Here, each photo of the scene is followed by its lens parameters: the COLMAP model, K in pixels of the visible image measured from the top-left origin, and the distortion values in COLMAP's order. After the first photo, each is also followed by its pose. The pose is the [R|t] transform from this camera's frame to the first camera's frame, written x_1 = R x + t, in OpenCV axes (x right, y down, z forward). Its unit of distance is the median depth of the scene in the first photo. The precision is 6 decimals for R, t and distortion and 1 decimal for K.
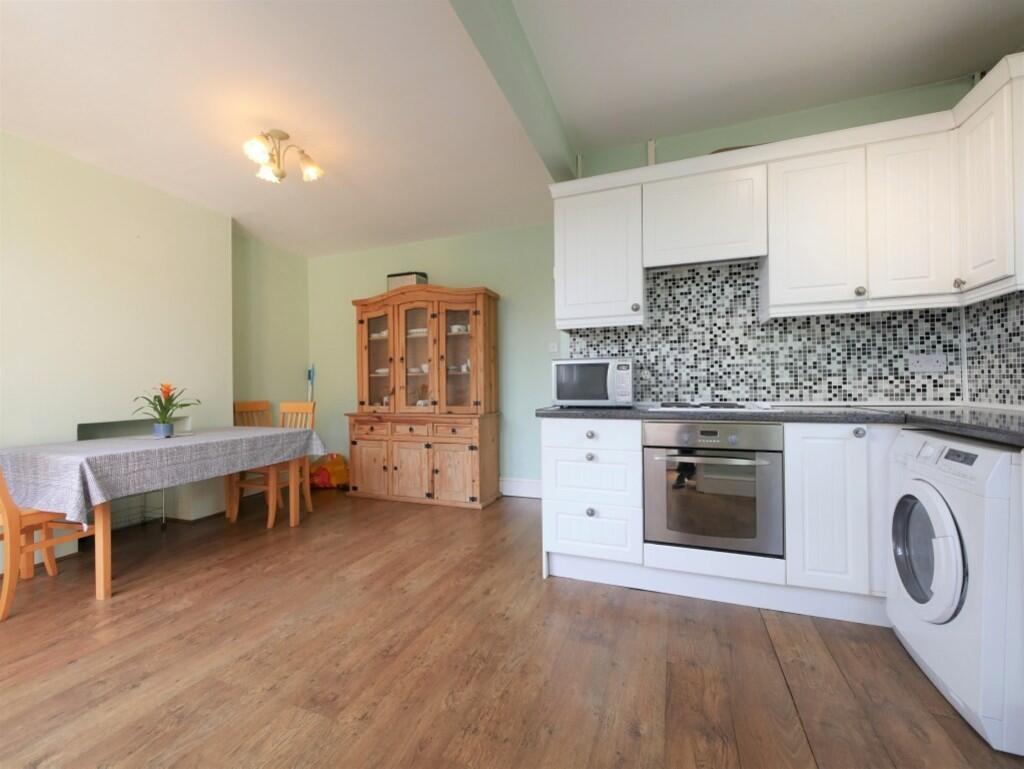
lens RADIAL K [[440.3, 0, 512.7], [0, 440.3, 386.2], [0, 0, 1]] dist [-0.002619, -0.000183]
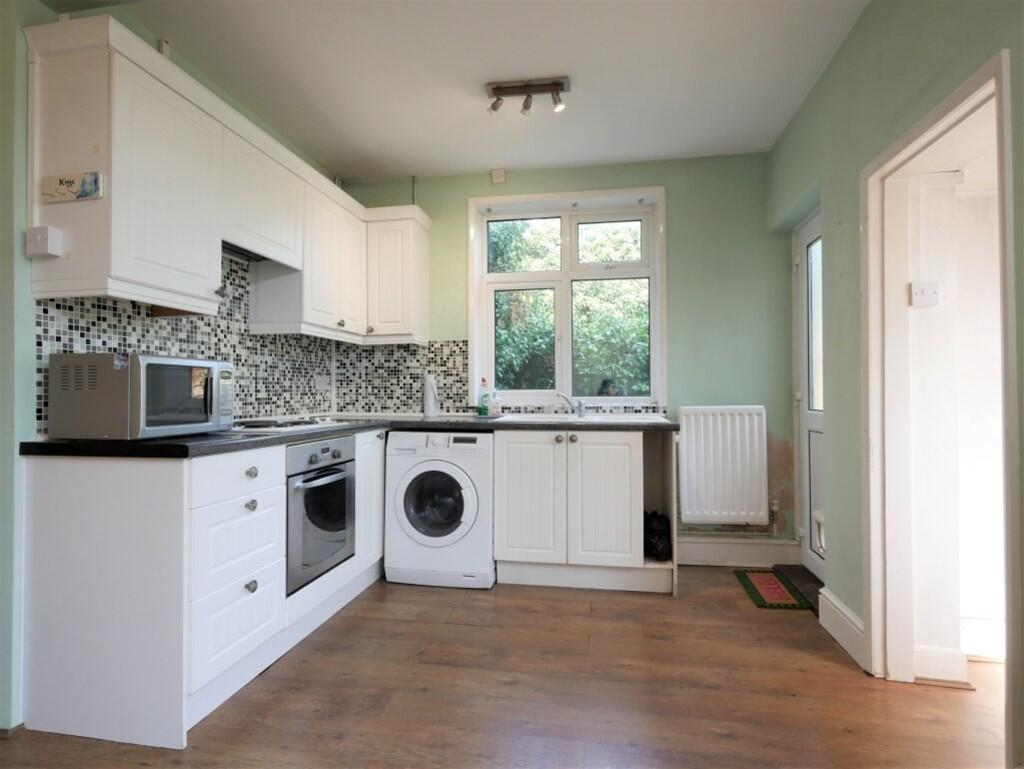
lens RADIAL K [[543.7, 0, 514.7], [0, 543.7, 385.0], [0, 0, 1]] dist [0.001288, -0.000436]
pose [[-0.180531, 0.027156, 0.983194, -0.654469], [0.006195, 0.999630, -0.026473, -0.000944], [-0.983550, 0.001312, -0.180632, 0.670400]]
